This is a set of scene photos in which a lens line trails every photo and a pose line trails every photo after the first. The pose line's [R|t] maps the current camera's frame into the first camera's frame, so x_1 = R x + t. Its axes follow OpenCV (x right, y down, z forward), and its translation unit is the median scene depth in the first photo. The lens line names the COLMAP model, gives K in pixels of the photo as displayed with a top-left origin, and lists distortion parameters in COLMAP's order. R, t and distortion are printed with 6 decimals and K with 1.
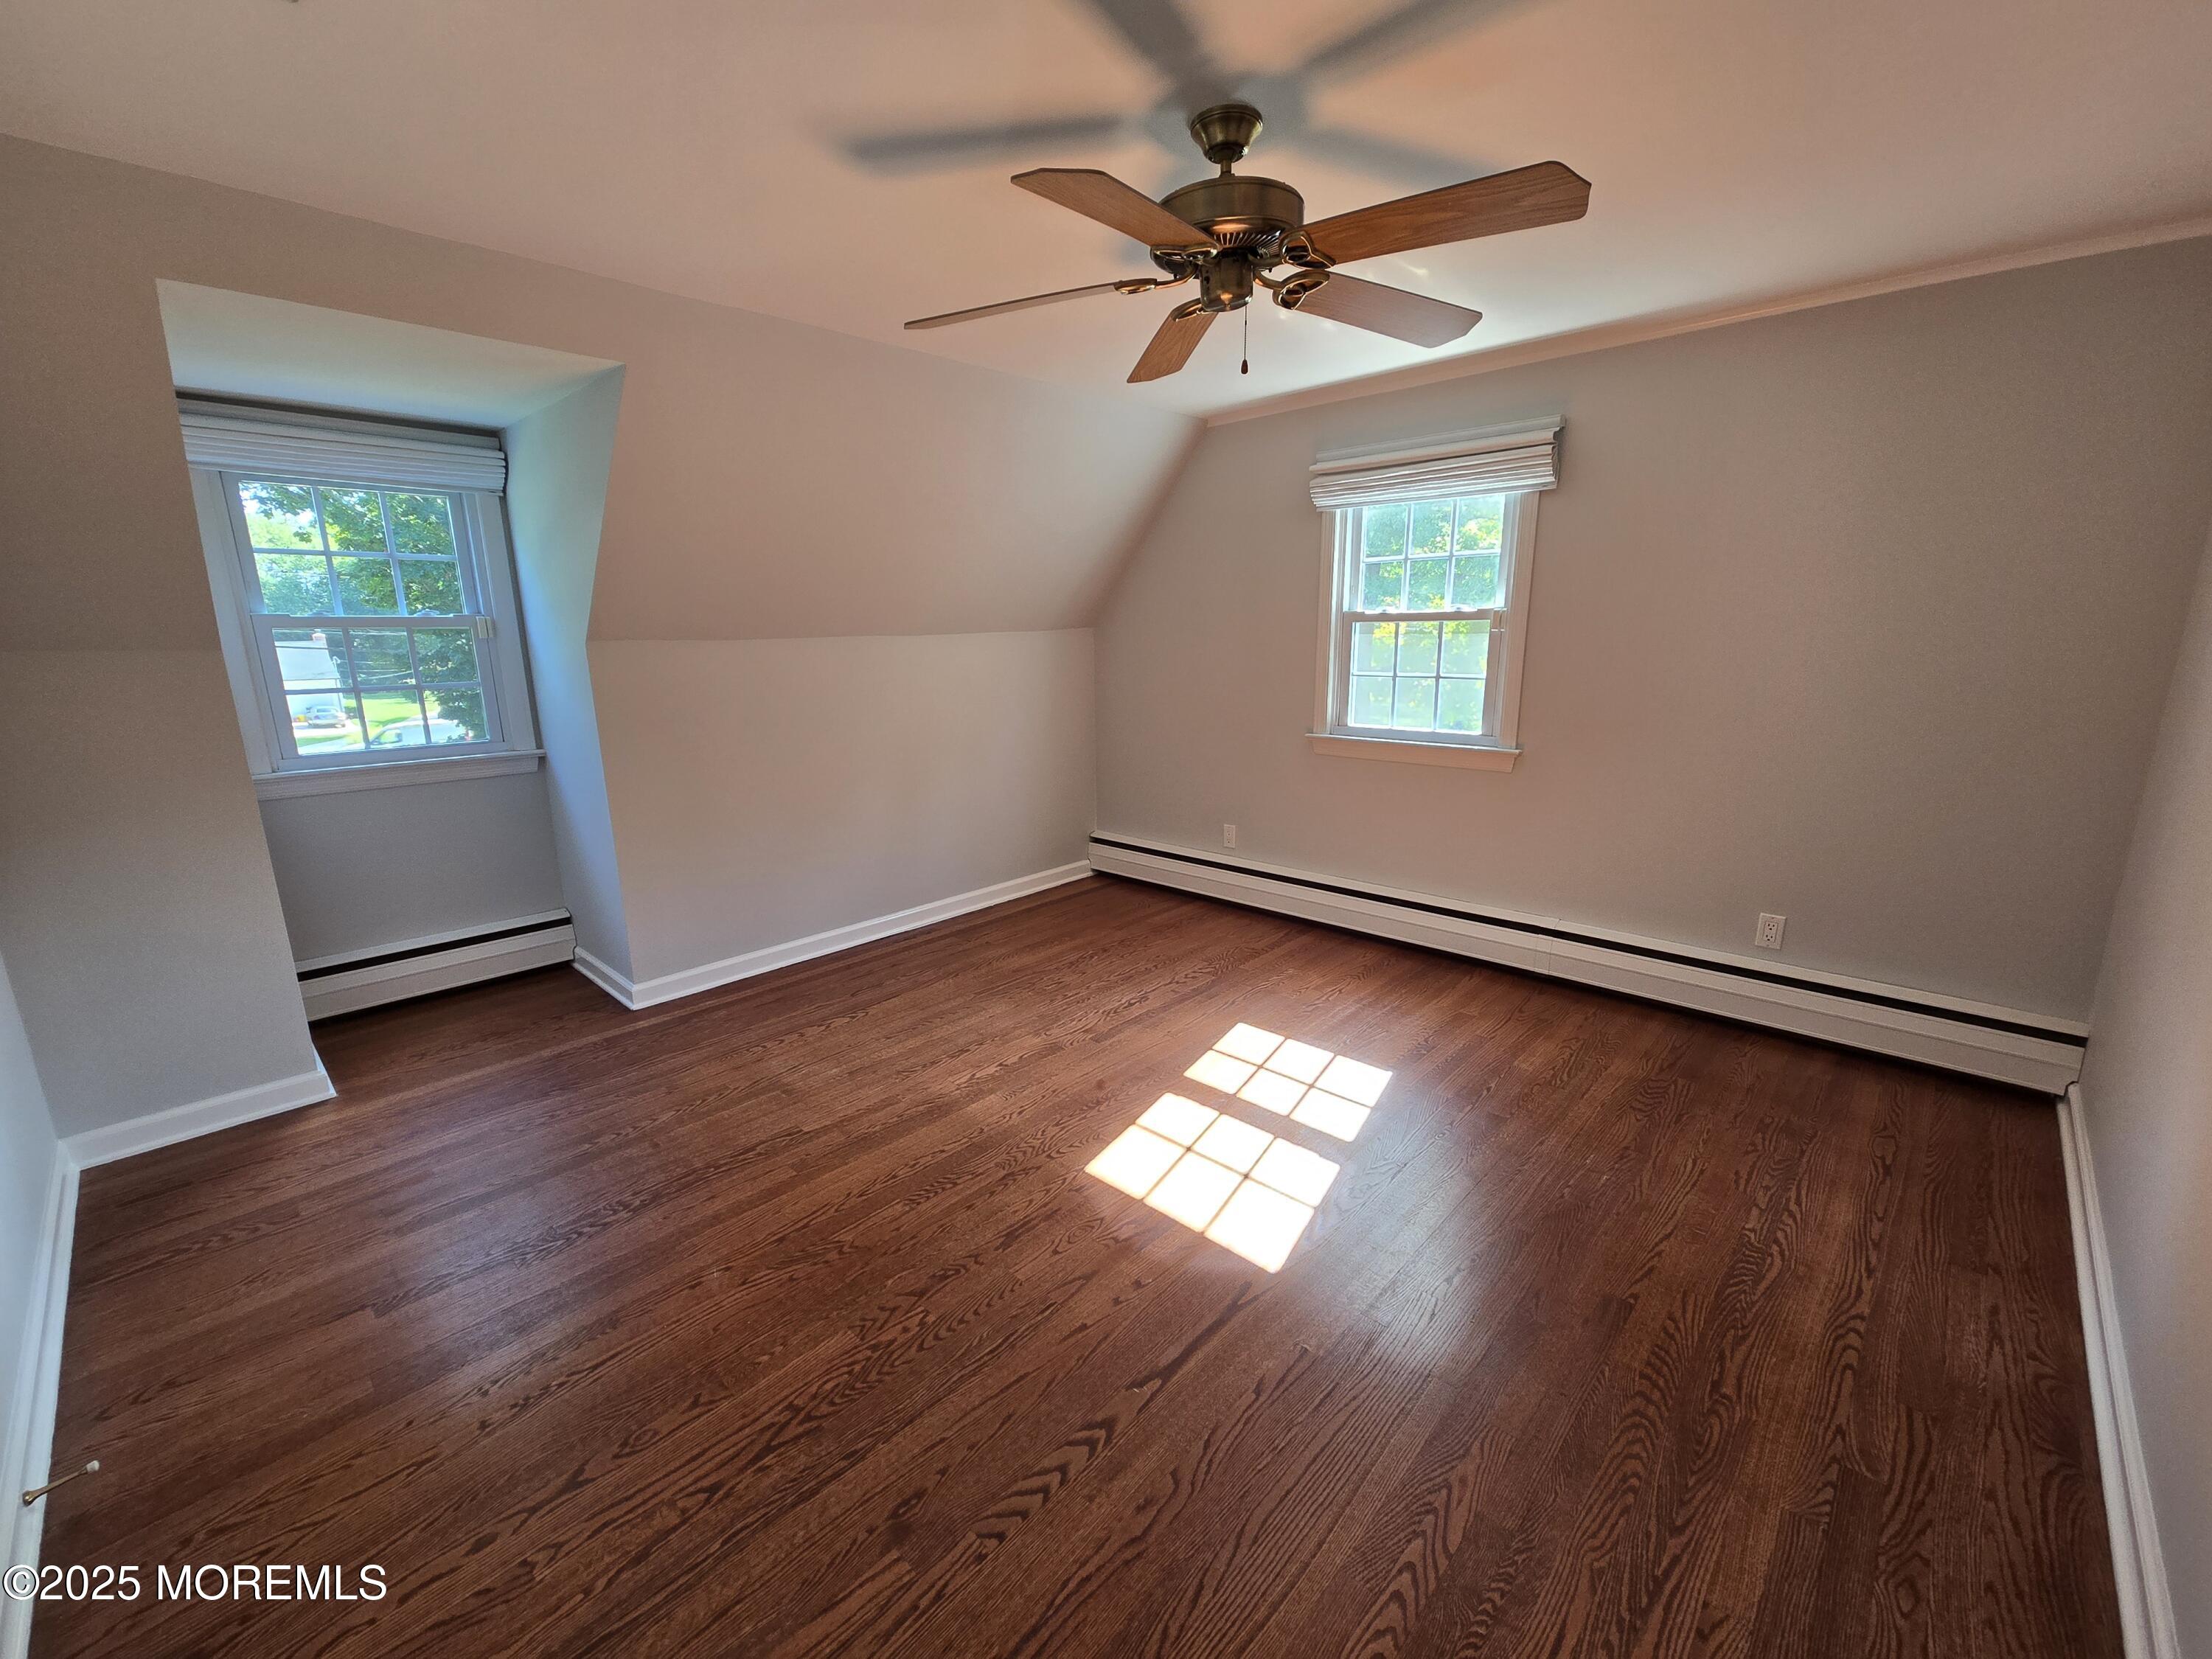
lens RADIAL K [[908.5, 0, 1098.1], [0, 908.5, 844.4], [0, 0, 1]] dist [0.002910, 0.000879]
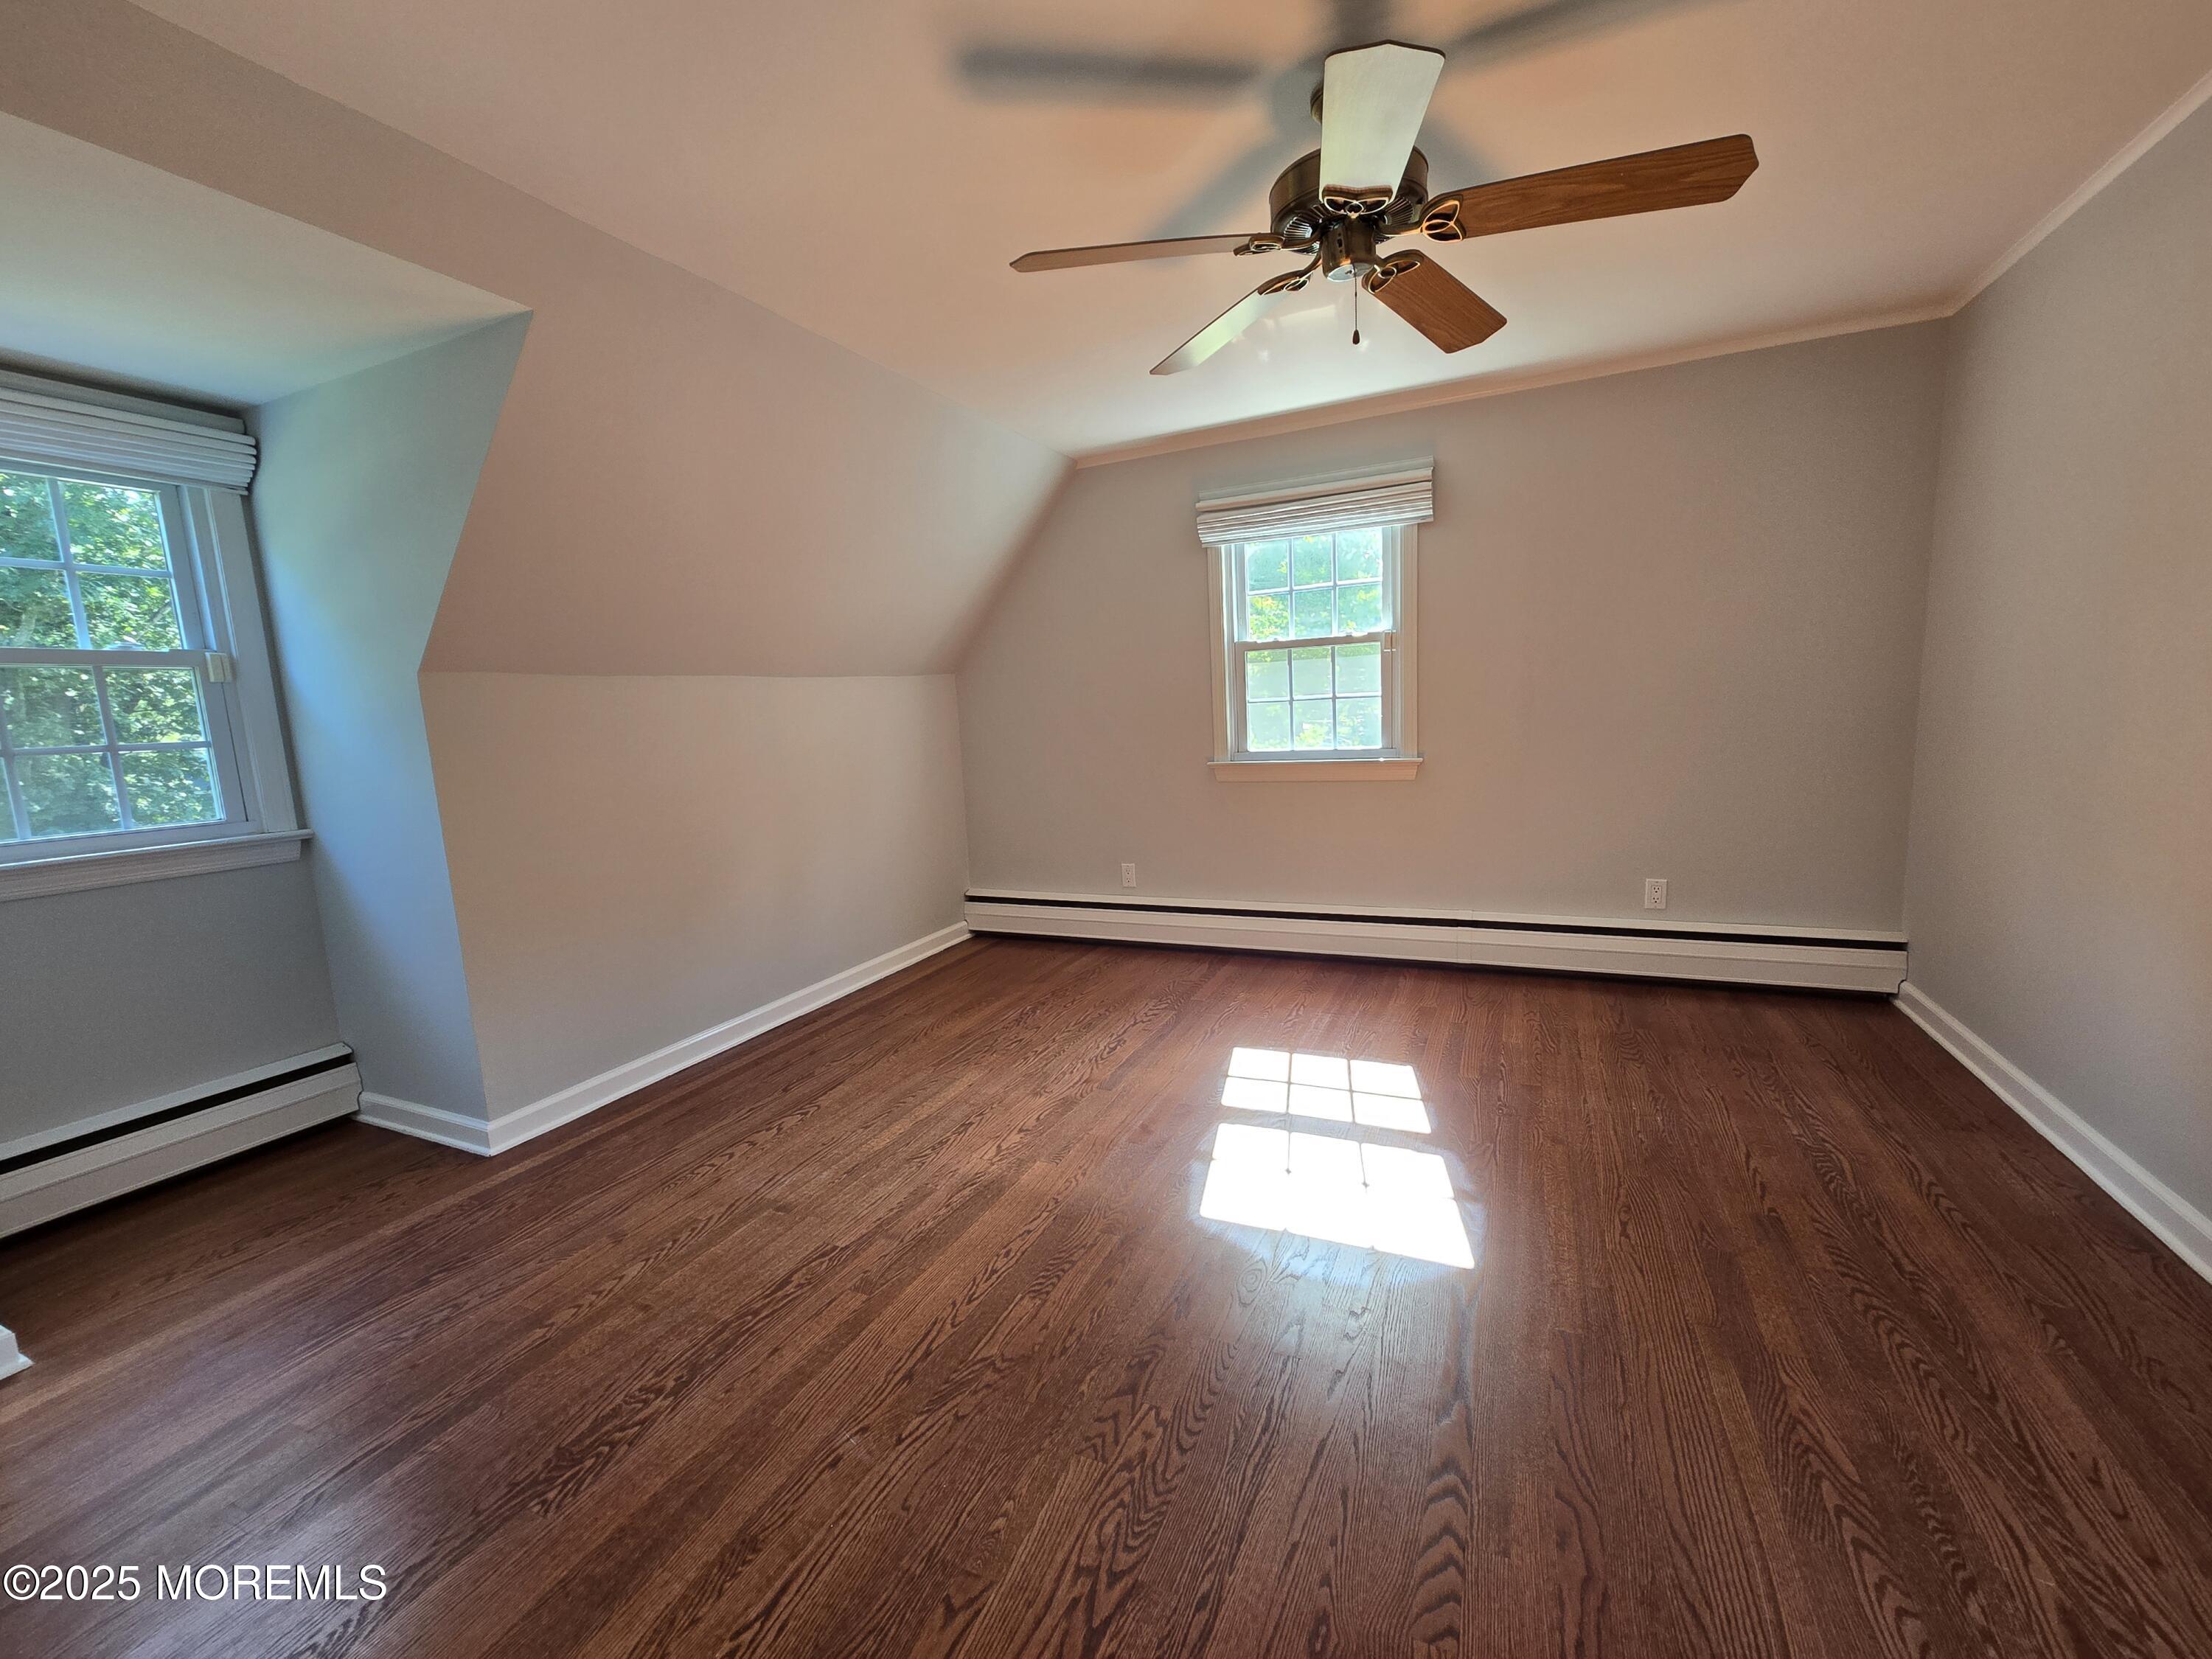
lens RADIAL K [[908.5, 0, 1098.1], [0, 908.5, 844.4], [0, 0, 1]] dist [0.002910, 0.000879]
pose [[0.946930, -0.080738, 0.311135, -0.263496], [0.109943, 0.990914, -0.077471, 0.042310], [-0.302054, 0.107567, 0.947203, 0.111883]]
